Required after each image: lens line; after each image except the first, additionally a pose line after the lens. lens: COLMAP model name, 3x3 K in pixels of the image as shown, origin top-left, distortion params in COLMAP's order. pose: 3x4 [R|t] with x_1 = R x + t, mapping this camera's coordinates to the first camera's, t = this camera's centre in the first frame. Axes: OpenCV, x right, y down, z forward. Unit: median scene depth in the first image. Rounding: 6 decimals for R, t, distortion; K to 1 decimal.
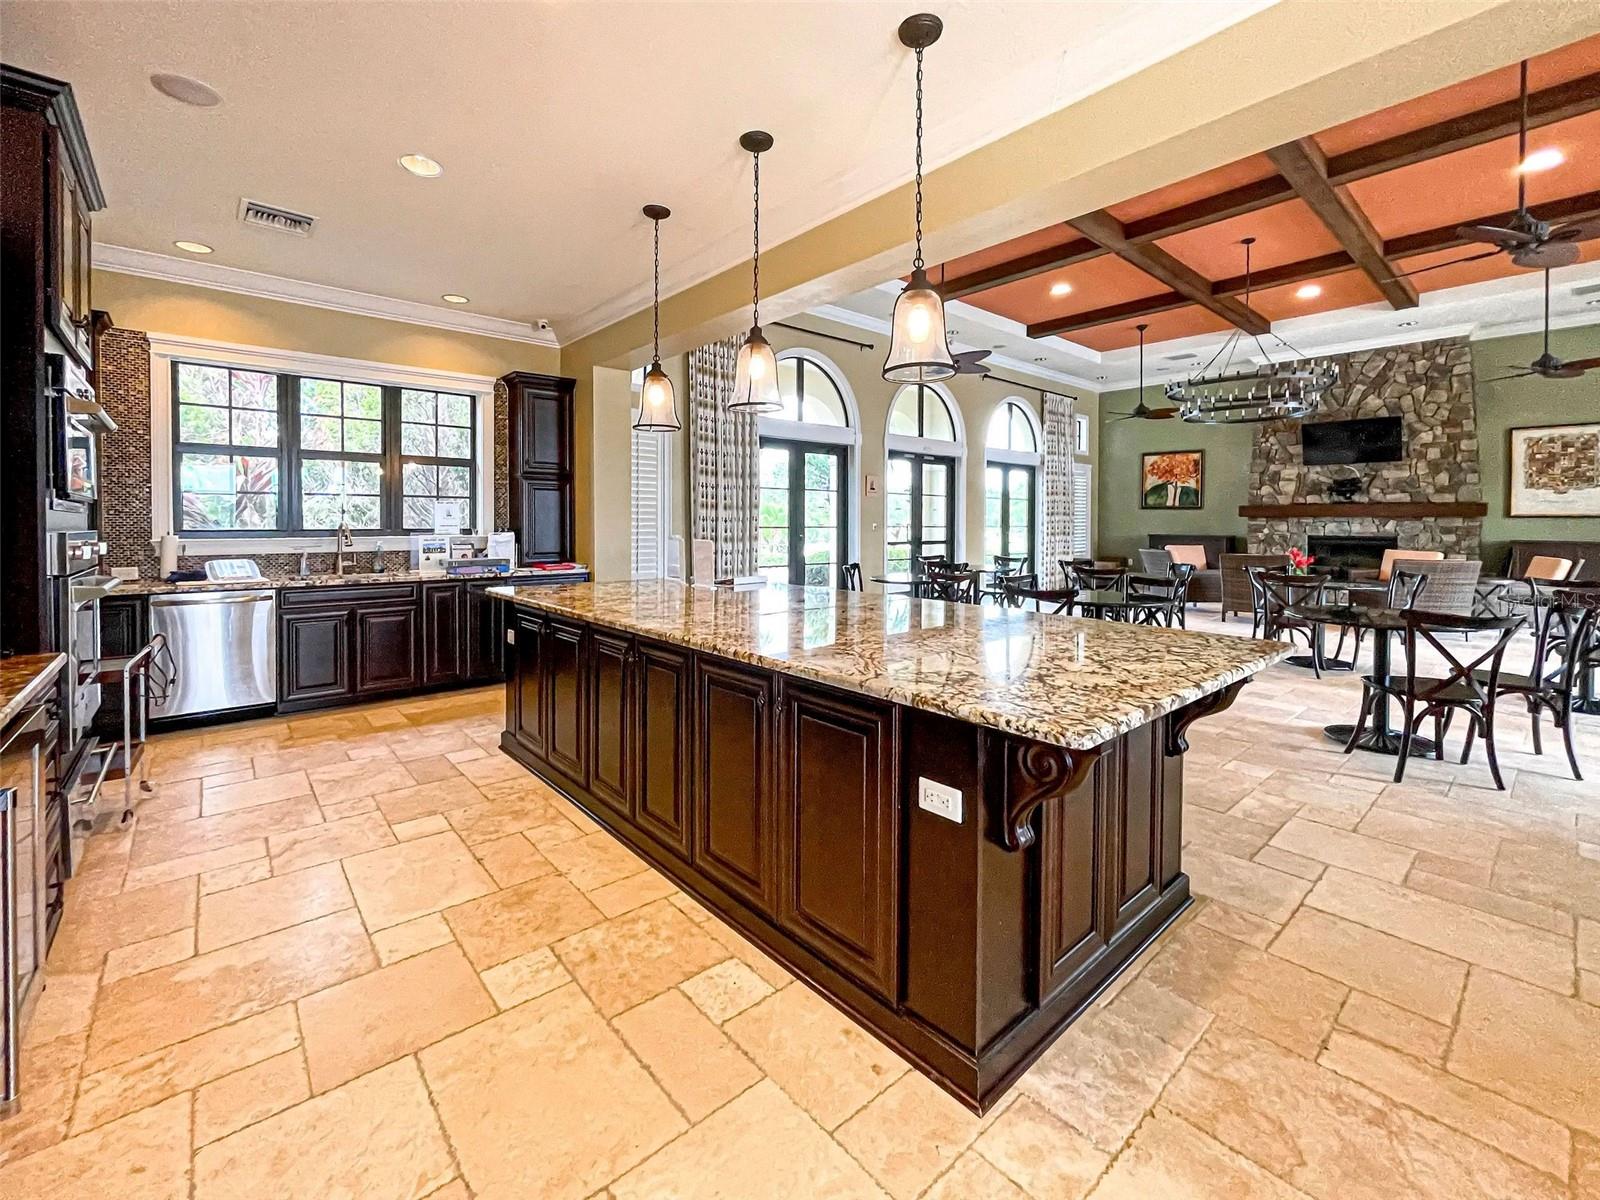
lens RADIAL K [[671.6, 0, 784.1], [0, 671.6, 536.3], [0, 0, 1]] dist [0.000290, -0.000432]
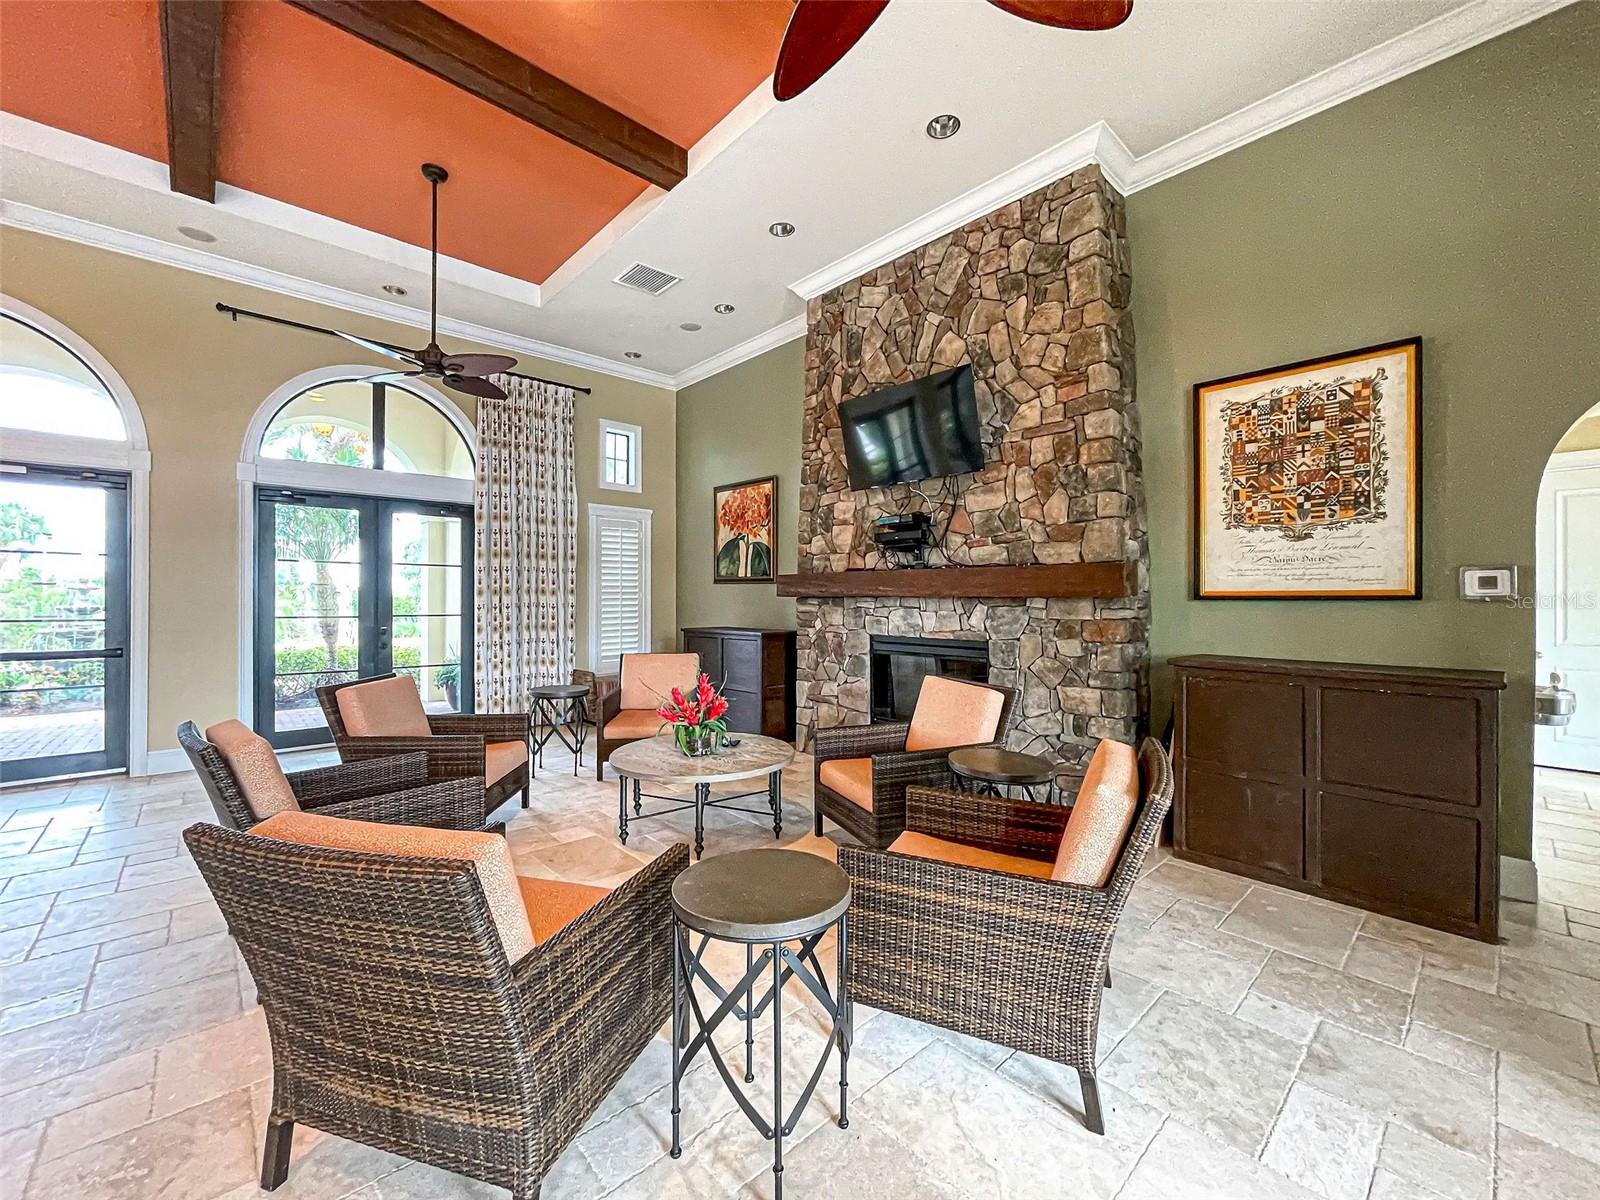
lens RADIAL K [[671.6, 0, 790.7], [0, 671.6, 598.8], [0, 0, 1]] dist [0.000290, -0.000432]
pose [[0.999227, -0.002185, 0.039239, 0.763072], [0.003118, 0.999713, -0.023743, -0.017804], [-0.039176, 0.023847, 0.998948, 0.559458]]
